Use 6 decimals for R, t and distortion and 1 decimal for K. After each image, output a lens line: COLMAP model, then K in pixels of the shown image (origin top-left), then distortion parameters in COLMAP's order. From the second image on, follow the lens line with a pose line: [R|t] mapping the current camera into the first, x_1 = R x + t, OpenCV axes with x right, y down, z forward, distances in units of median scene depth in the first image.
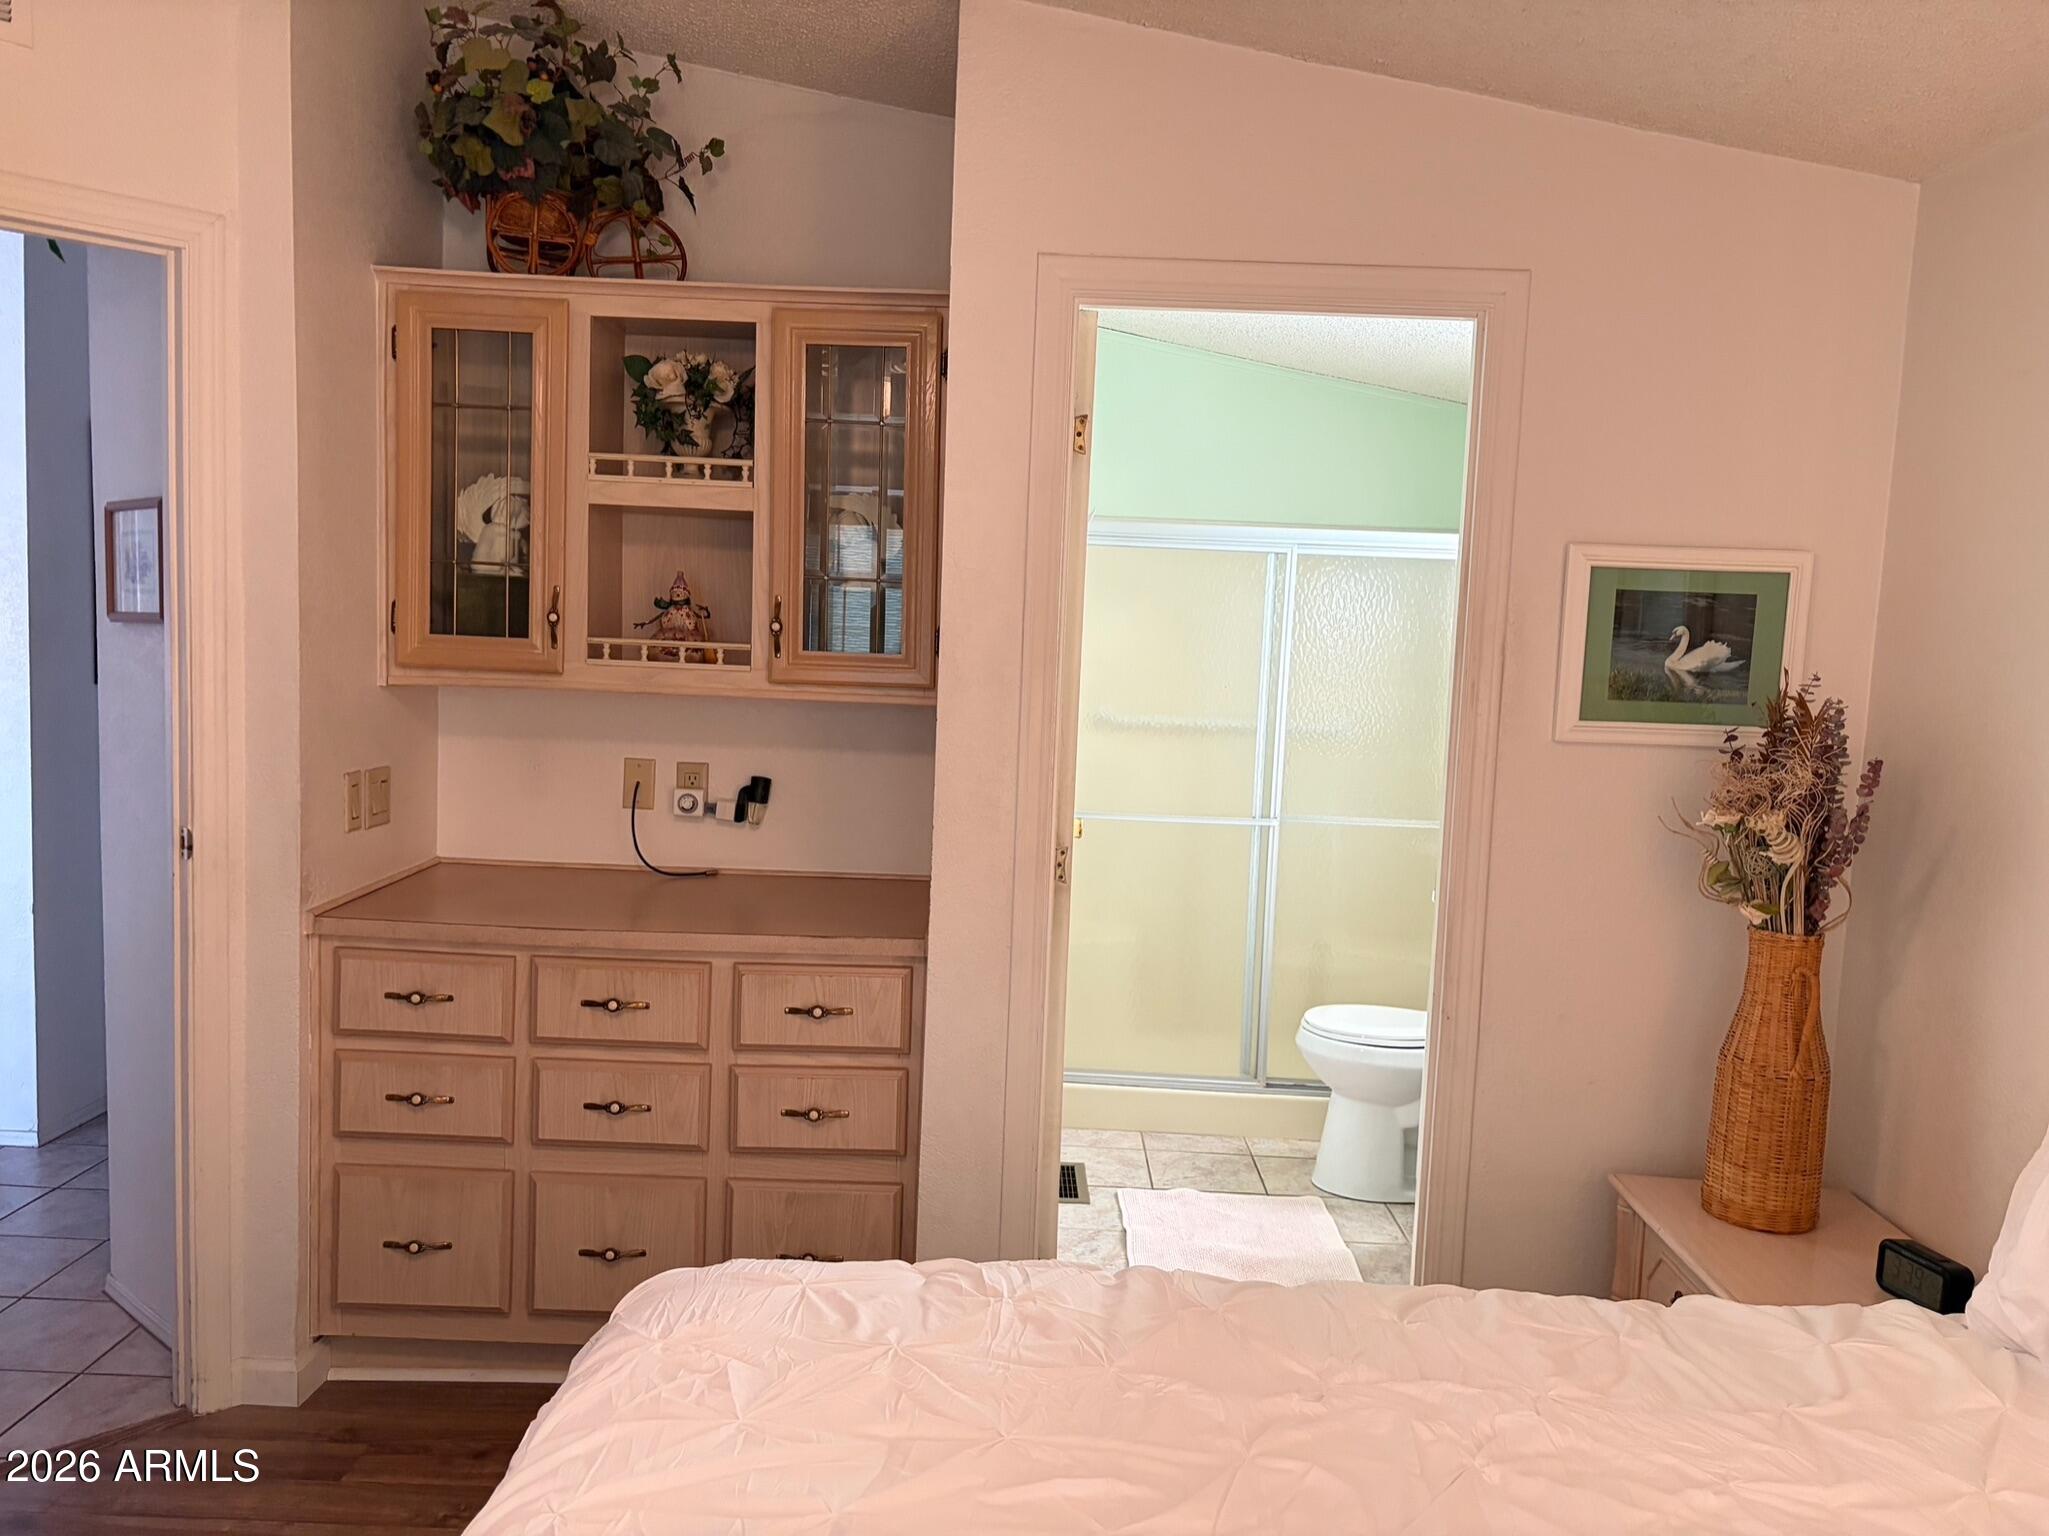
lens RADIAL K [[1556.8, 0, 1018.1], [0, 1556.8, 771.9], [0, 0, 1]] dist [0.042247, -0.006257]
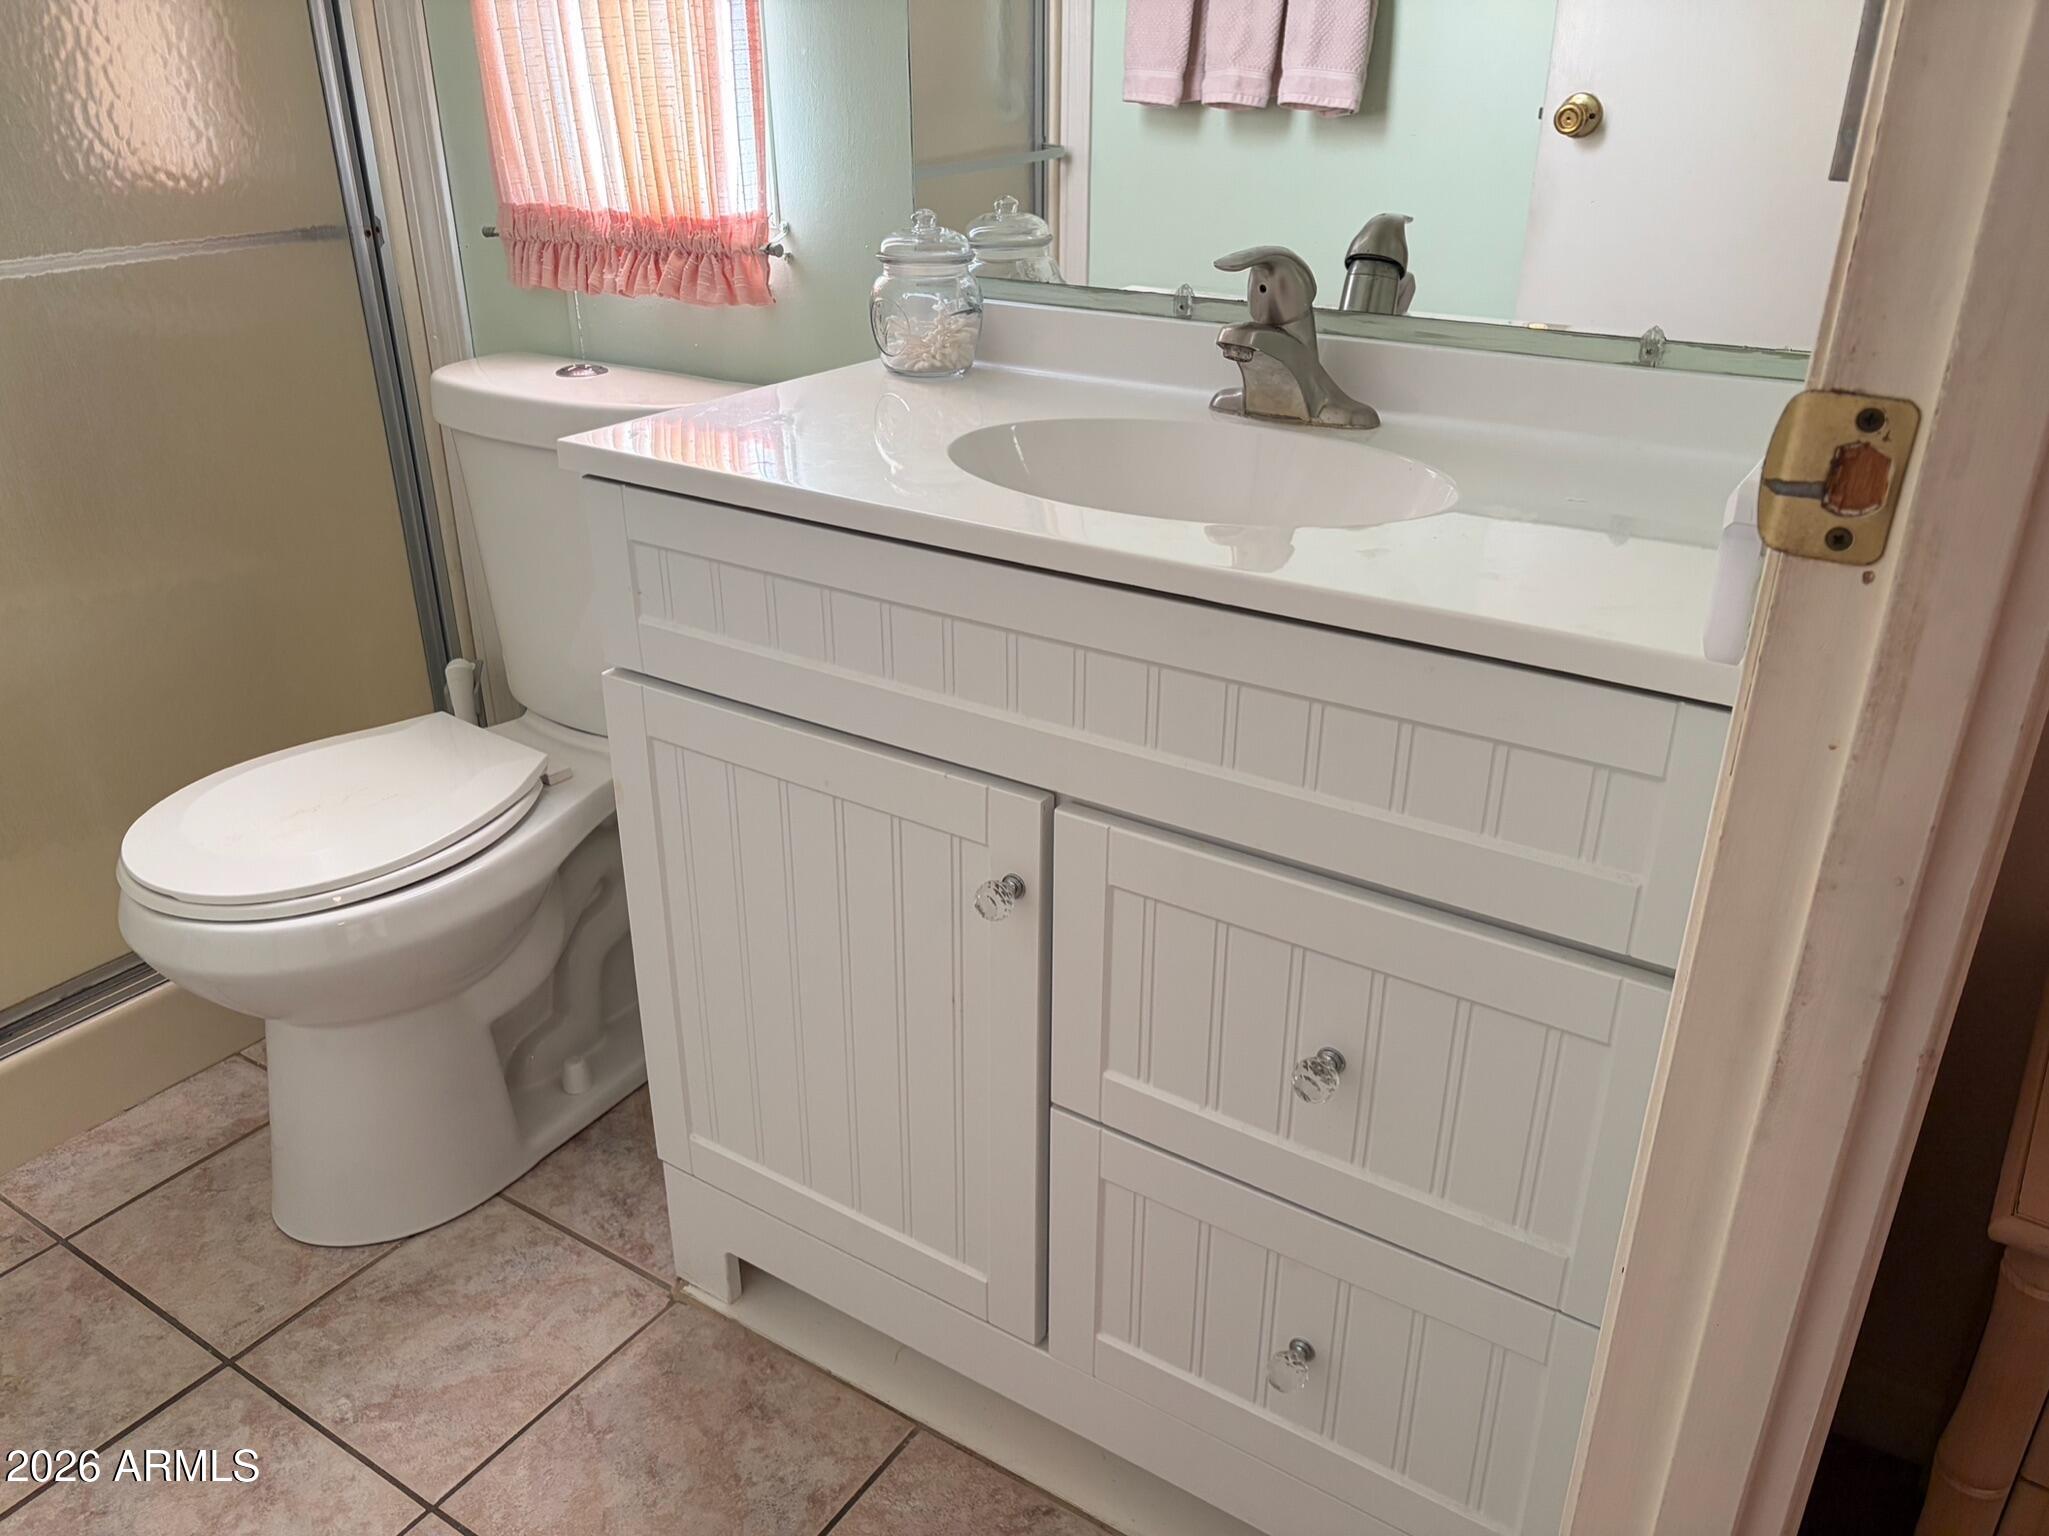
lens RADIAL K [[1573.5, 0, 1038.9], [0, 1573.5, 795.1], [0, 0, 1]] dist [0.053511, -0.068778]
pose [[0.541282, -0.402257, 0.738378, 0.055306], [0.097439, 0.902234, 0.420094, 0.016444], [-0.835176, -0.155443, 0.527559, 0.902434]]
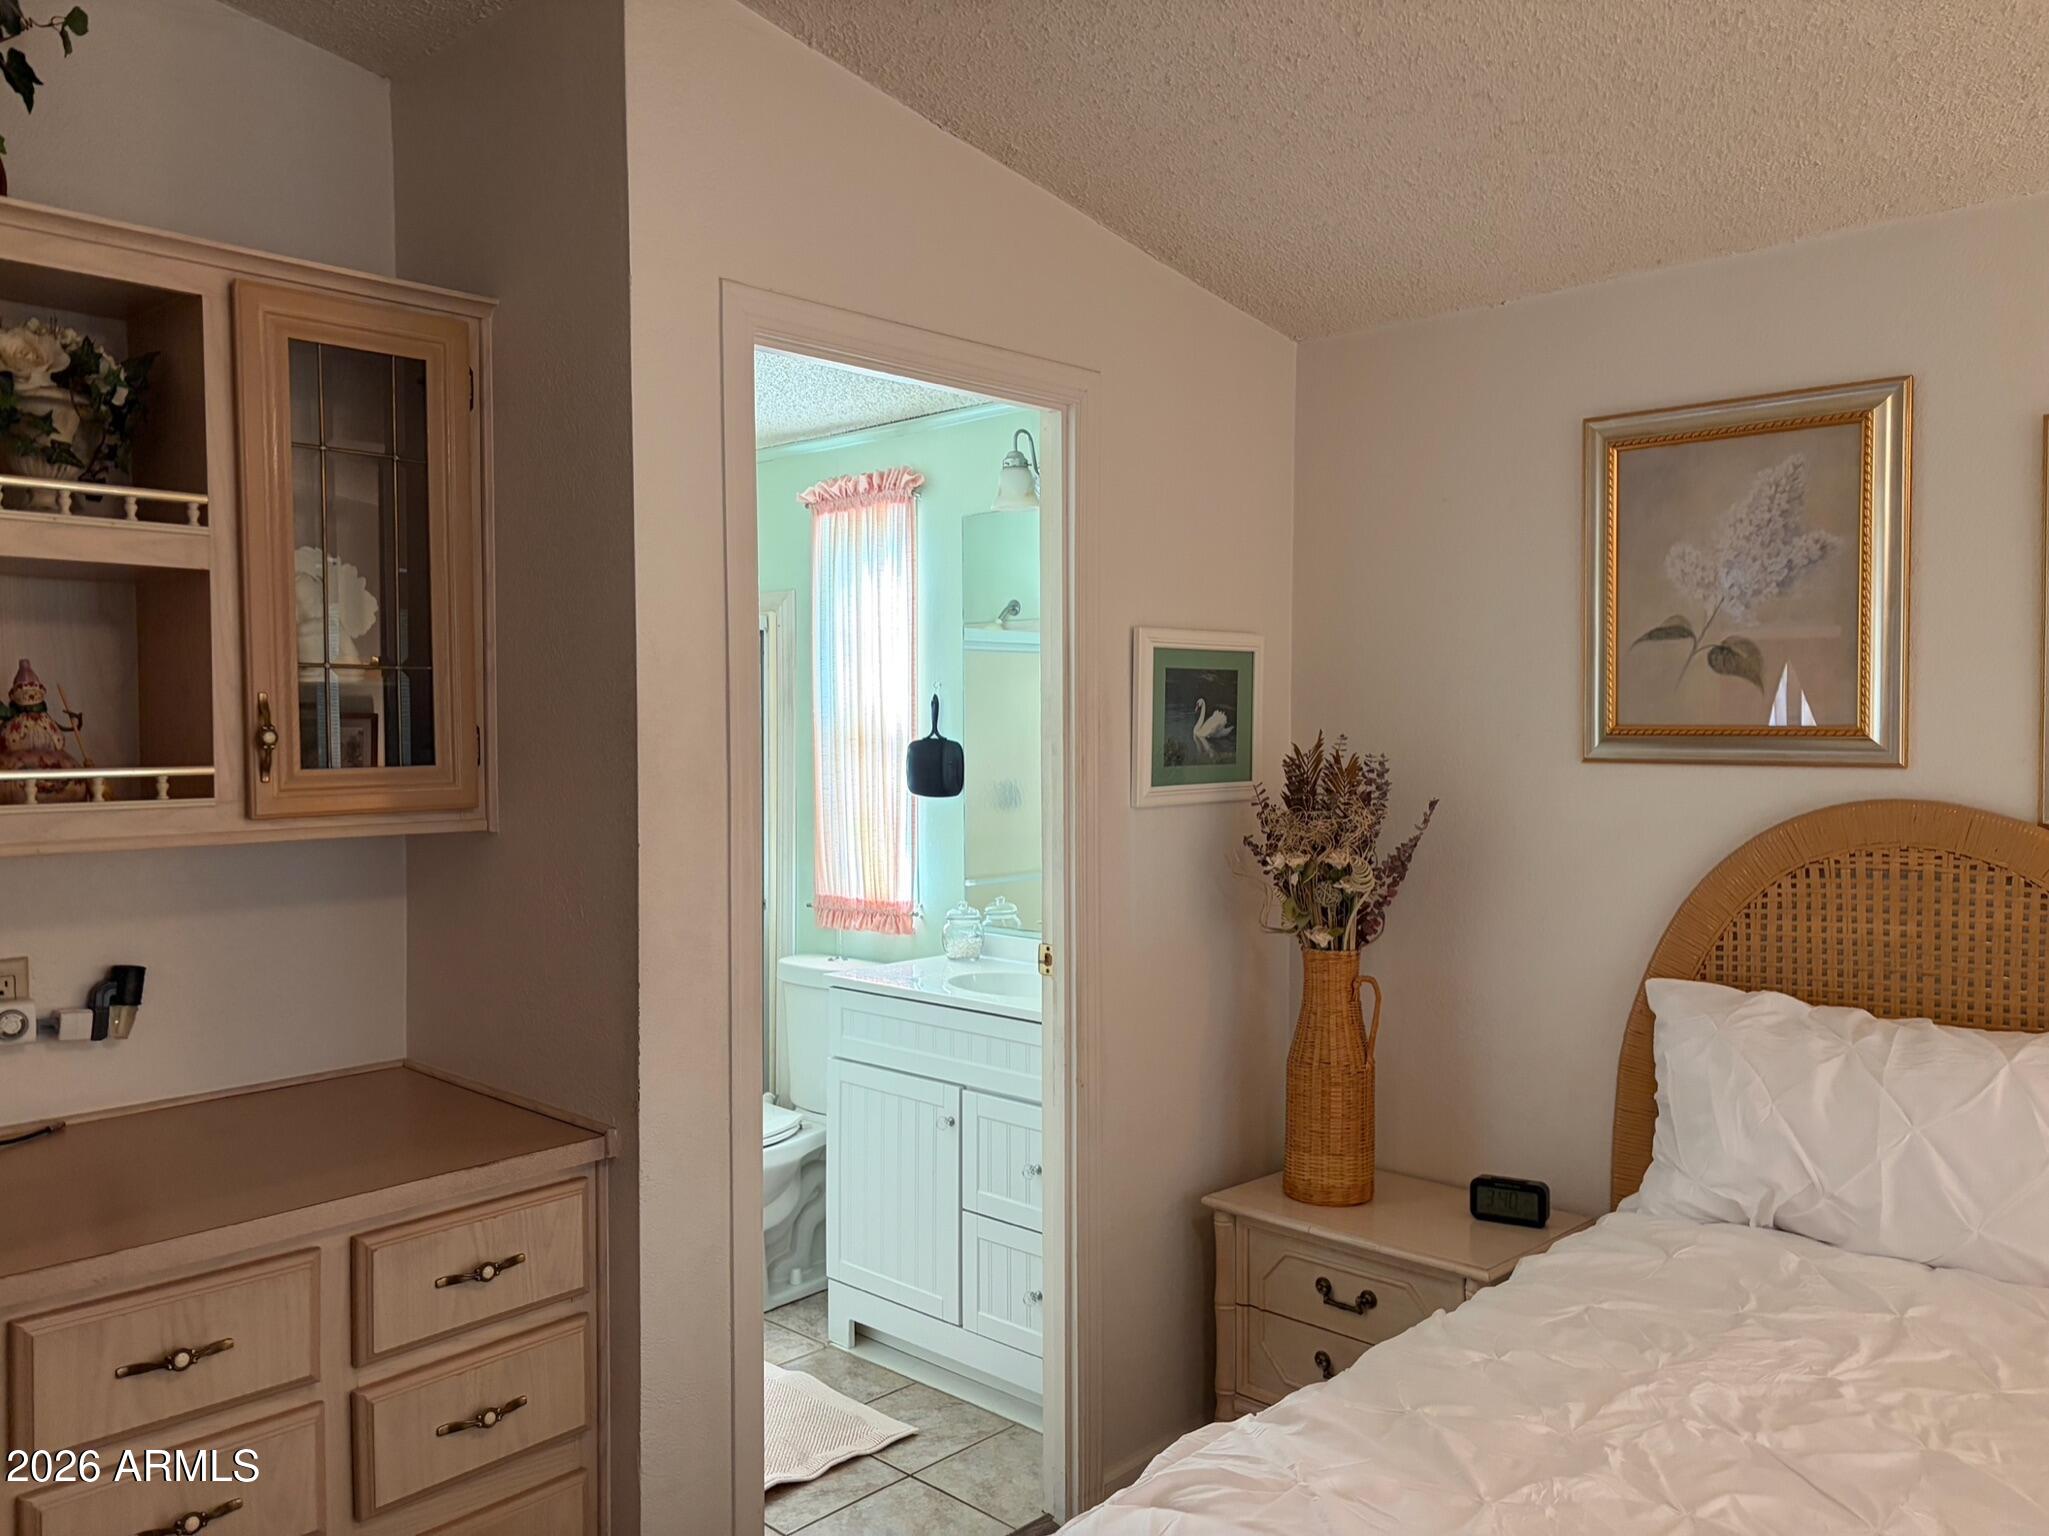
lens RADIAL K [[1553.0, 0, 1024.5], [0, 1553.0, 768.0], [0, 0, 1]] dist [0.056465, -0.071574]
pose [[0.679282, -0.064375, 0.731049, -0.436305], [0.098682, 0.995111, -0.004066, -0.044864], [-0.727213, 0.074903, 0.682313, 0.289885]]
